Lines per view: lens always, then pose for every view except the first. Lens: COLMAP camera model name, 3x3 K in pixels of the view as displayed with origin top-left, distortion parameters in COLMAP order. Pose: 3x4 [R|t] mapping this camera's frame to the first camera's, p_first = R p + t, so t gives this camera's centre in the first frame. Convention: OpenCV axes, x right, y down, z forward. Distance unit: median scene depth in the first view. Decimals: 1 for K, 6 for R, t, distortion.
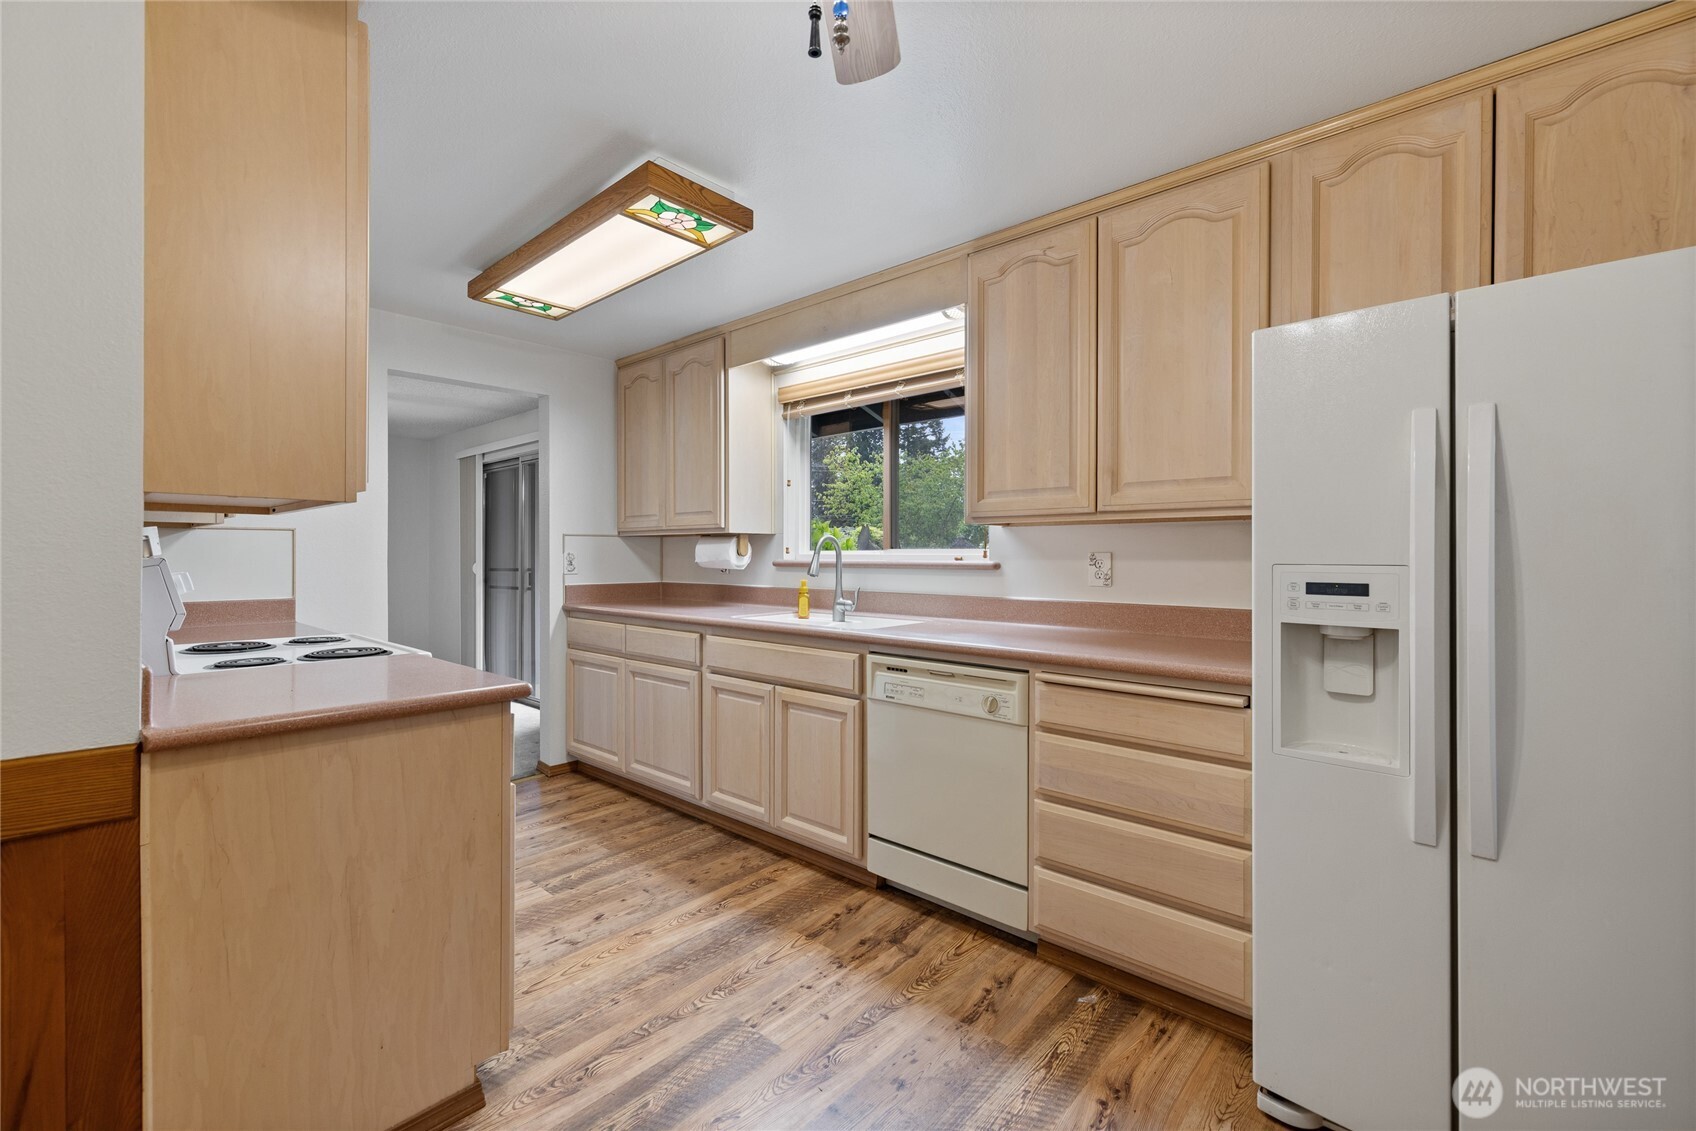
lens RADIAL K [[713.5, 0, 826.3], [0, 713.5, 559.8], [0, 0, 1]] dist [-0.001800, 0.000031]
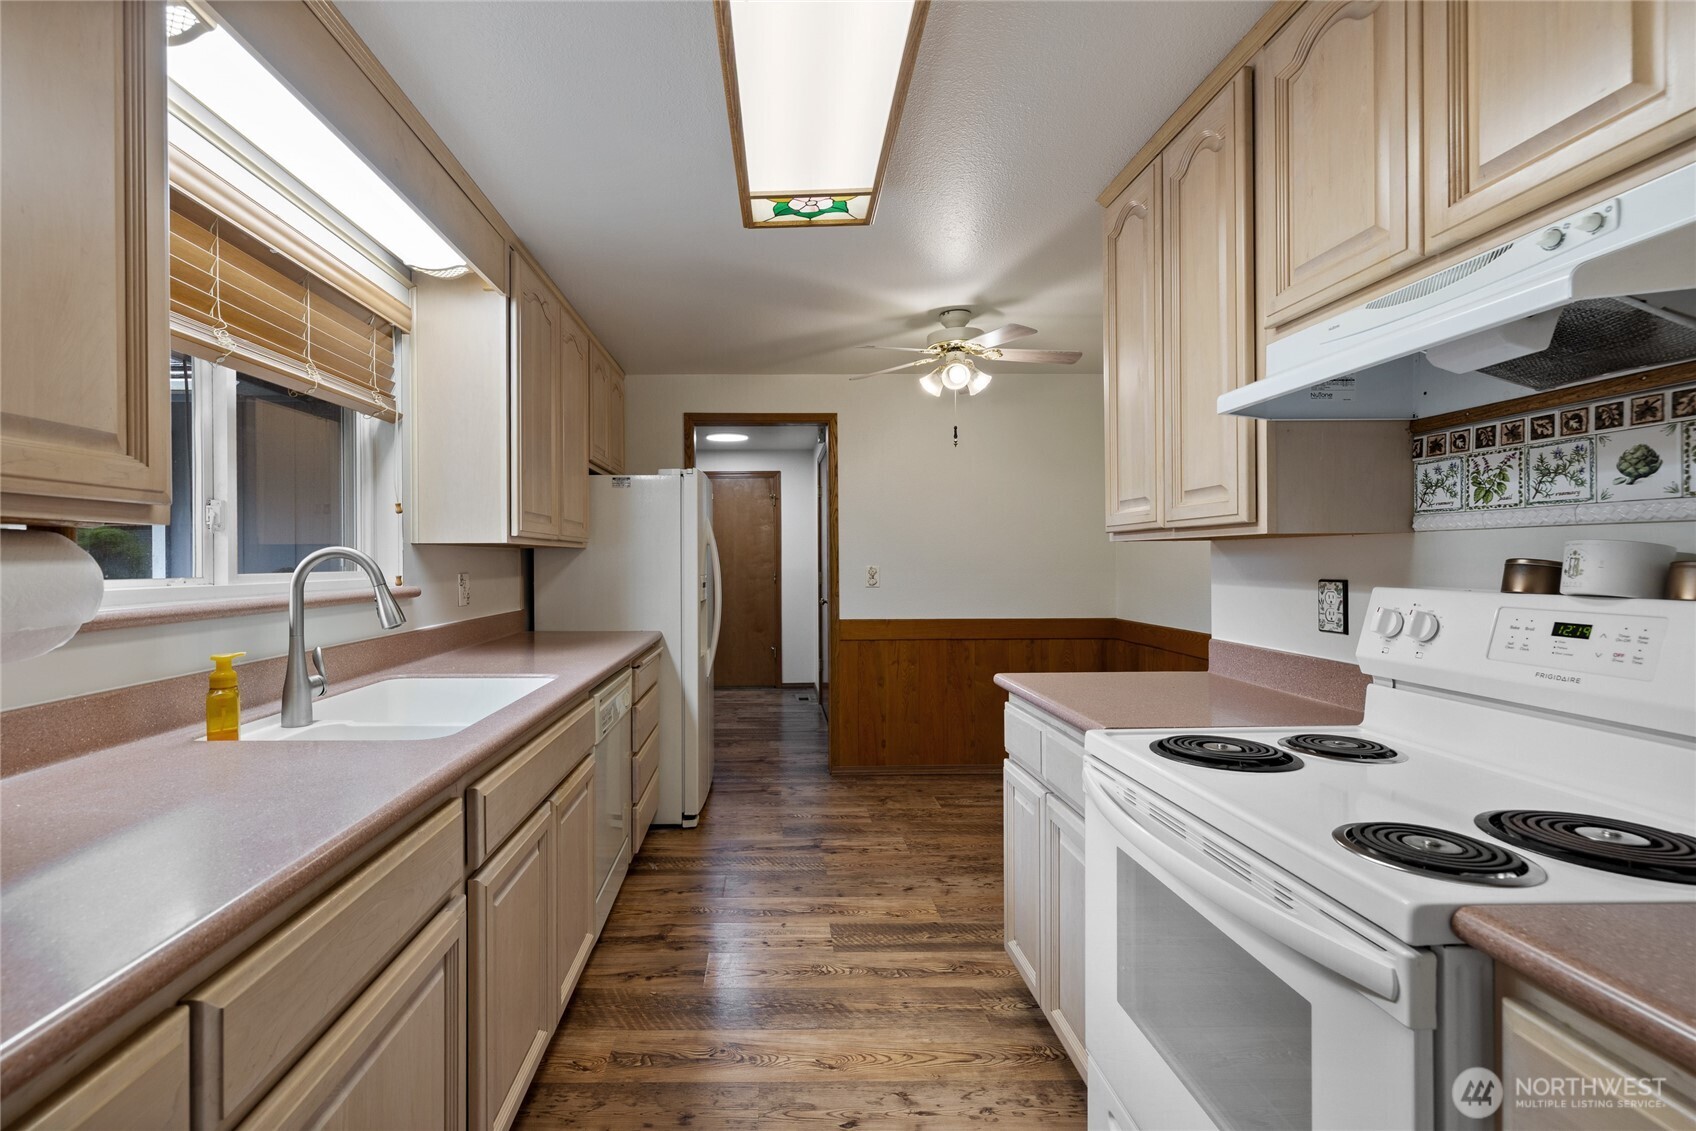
lens RADIAL K [[727.4, 0, 783.5], [0, 727.4, 567.0], [0, 0, 1]] dist [0.033497, -0.000005]
pose [[-0.681947, -0.010286, 0.731329, -0.892513], [0.000026, 0.999901, 0.014088, -0.039499], [-0.731402, 0.009626, -0.681879, 1.731529]]
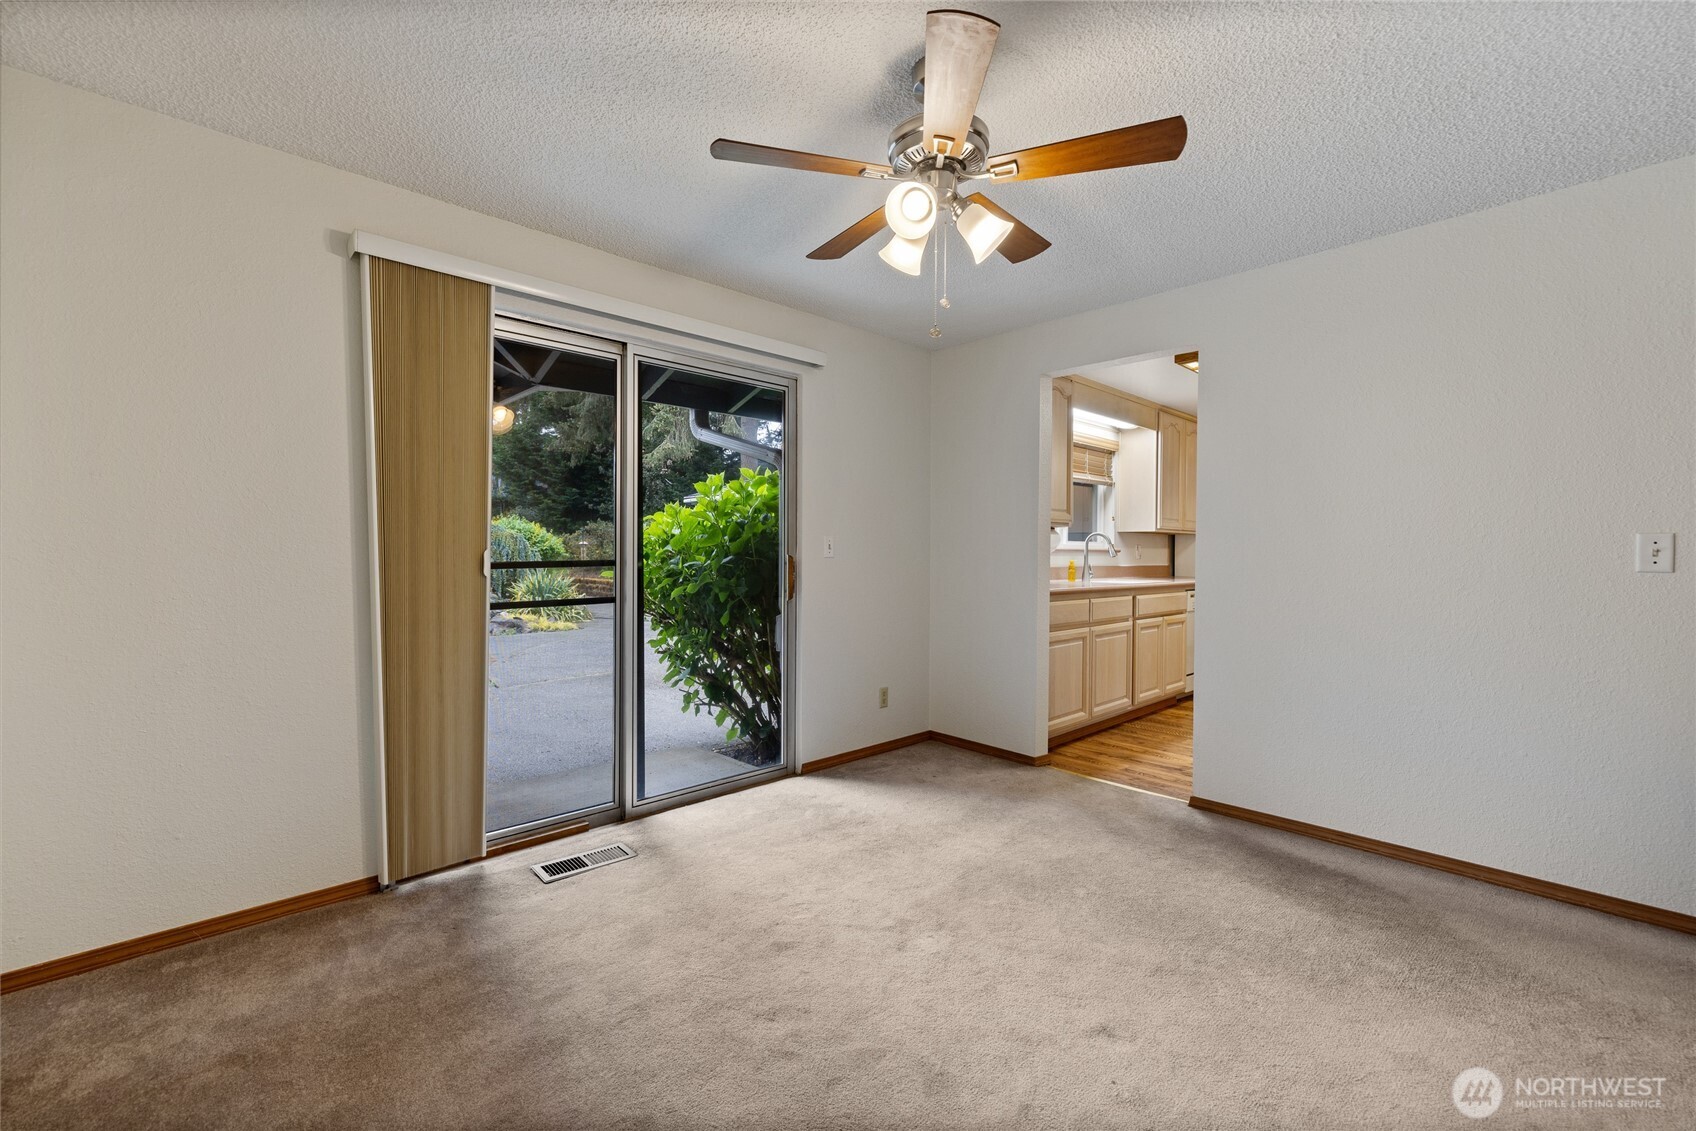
lens RADIAL K [[713.5, 0, 826.3], [0, 713.5, 559.8], [0, 0, 1]] dist [-0.001800, 0.000031]
pose [[0.104179, -0.008662, 0.994521, -2.622000], [0.007050, 0.999943, 0.007971, 0.016754], [-0.994534, 0.006181, 0.104234, 2.239372]]
